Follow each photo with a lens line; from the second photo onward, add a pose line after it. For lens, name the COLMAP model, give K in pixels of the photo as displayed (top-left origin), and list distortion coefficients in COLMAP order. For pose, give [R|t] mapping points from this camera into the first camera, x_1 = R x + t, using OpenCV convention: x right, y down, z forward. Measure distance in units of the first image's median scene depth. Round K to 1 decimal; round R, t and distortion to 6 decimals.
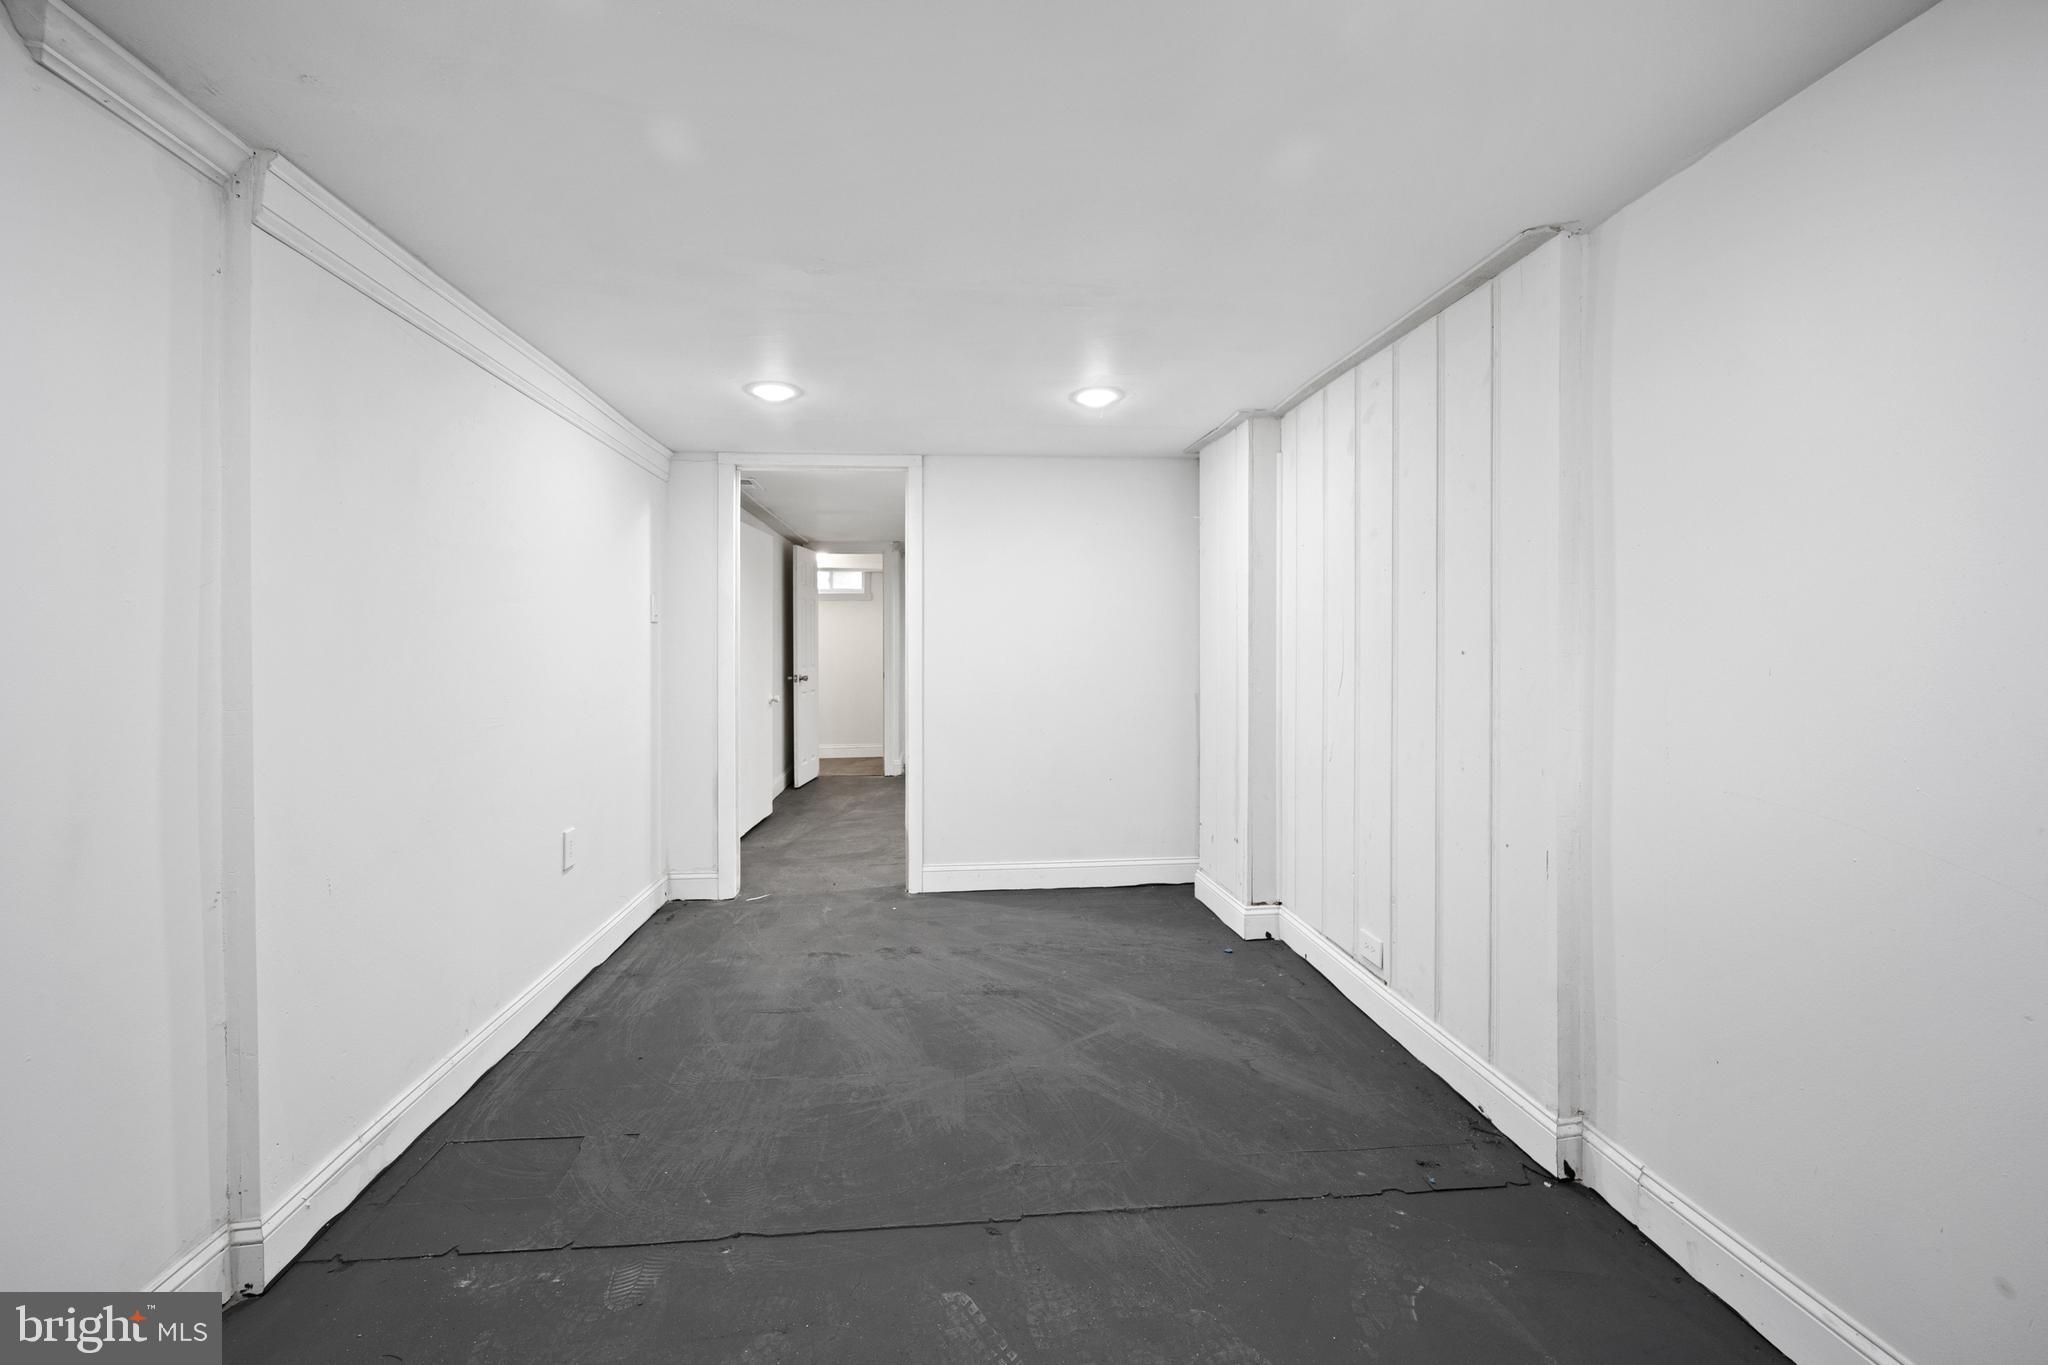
lens RADIAL K [[836.6, 0, 1031.2], [0, 836.6, 636.3], [0, 0, 1]] dist [-0.009298, -0.000043]
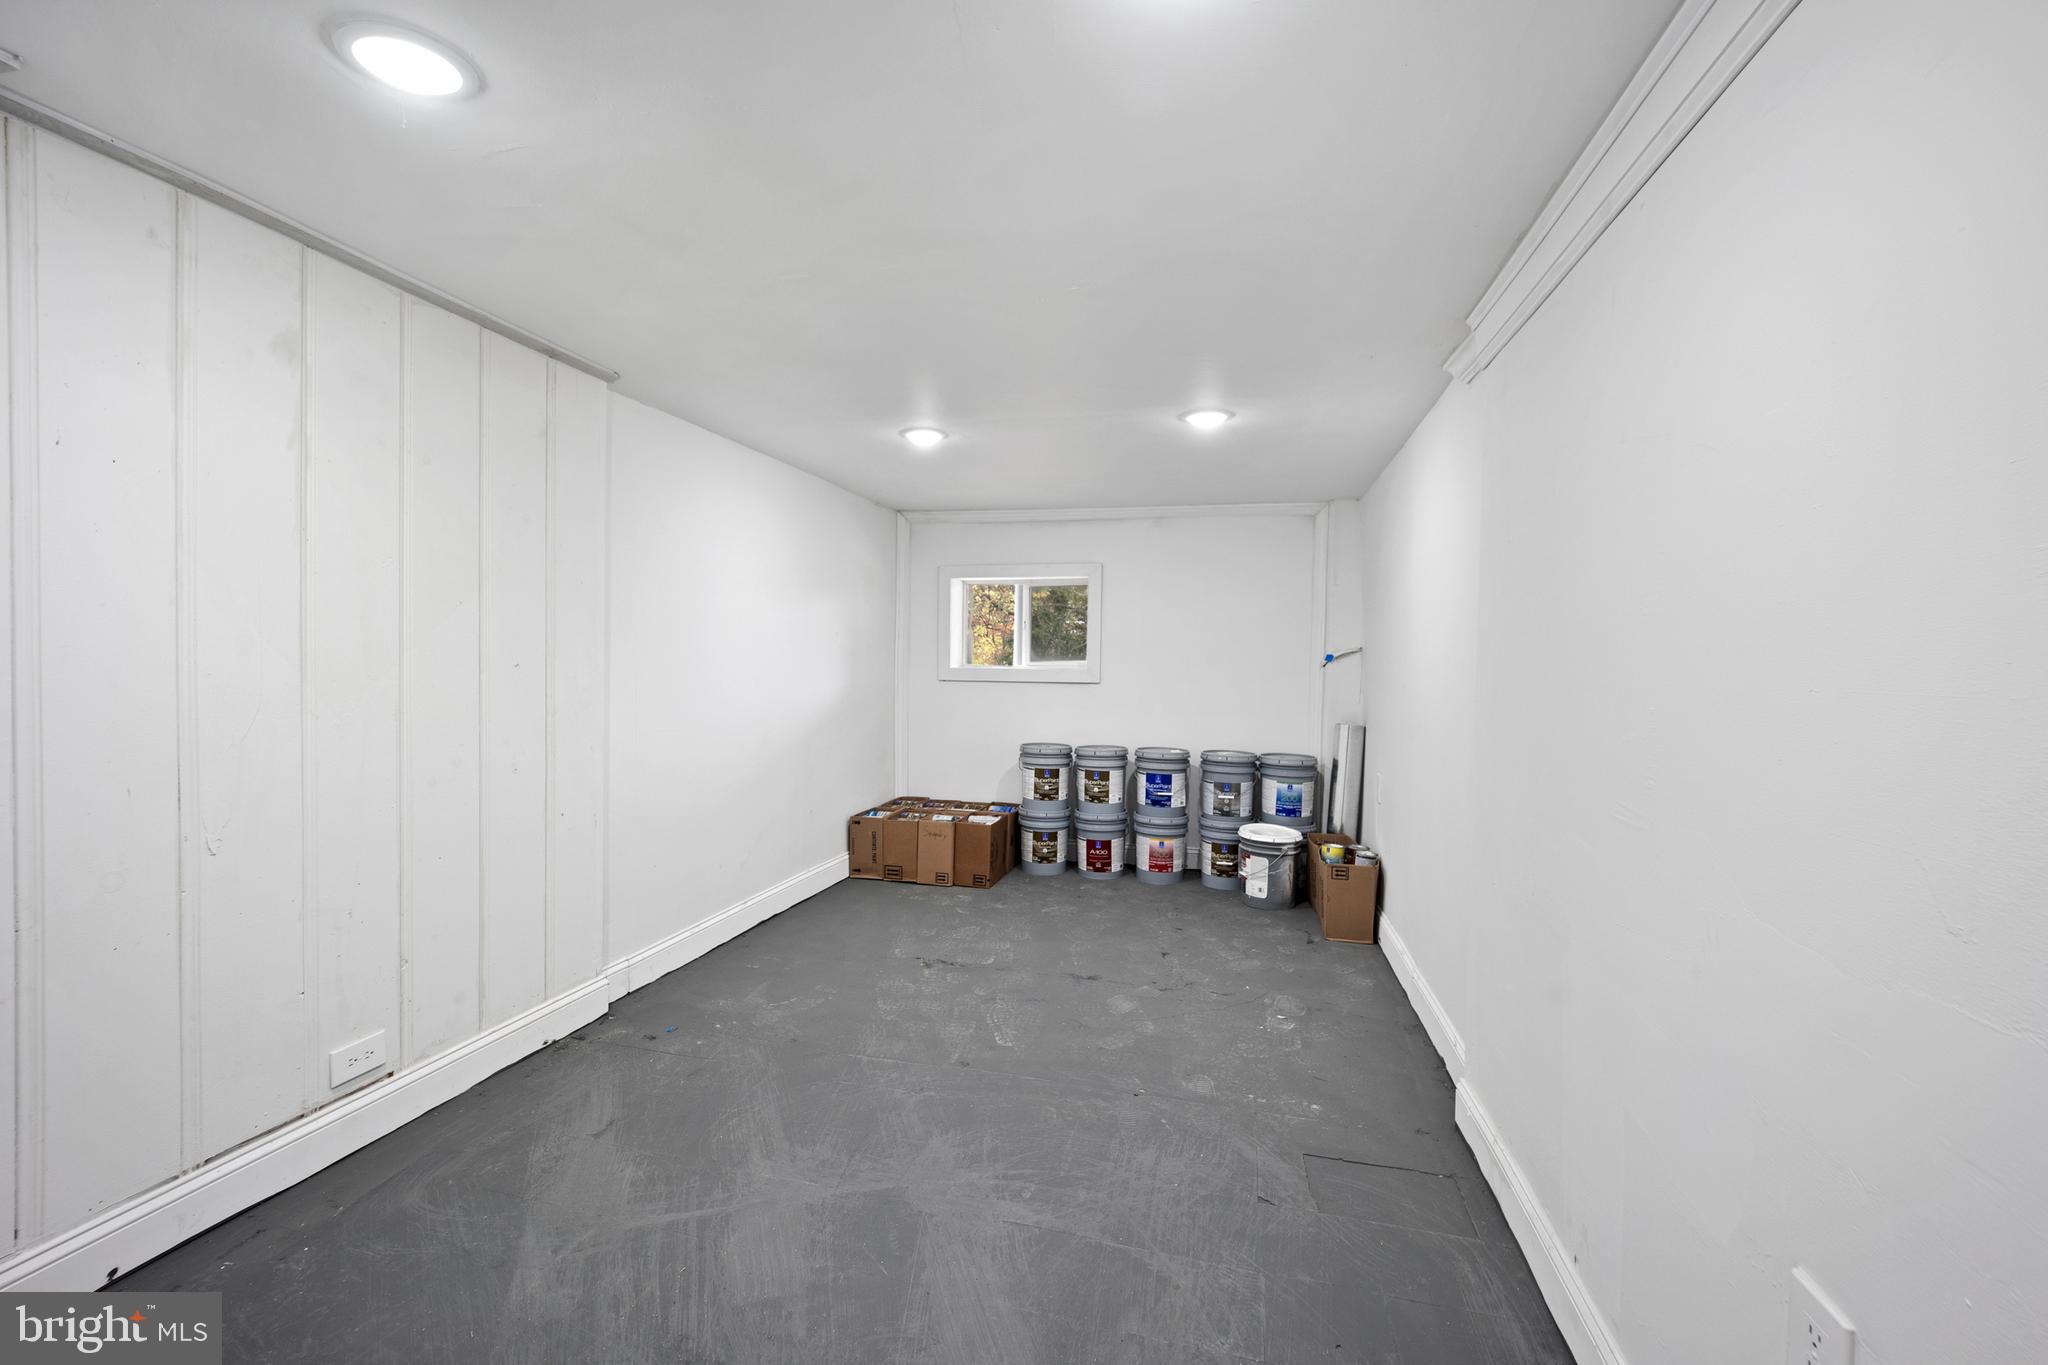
lens RADIAL K [[837.3, 0, 1022.2], [0, 837.3, 674.1], [0, 0, 1]] dist [-0.003017, 0.000104]
pose [[-0.934000, -0.020435, 0.356688, -0.506636], [-0.017532, 0.999782, 0.011370, 0.009141], [-0.356842, 0.004366, -0.934155, 1.817246]]
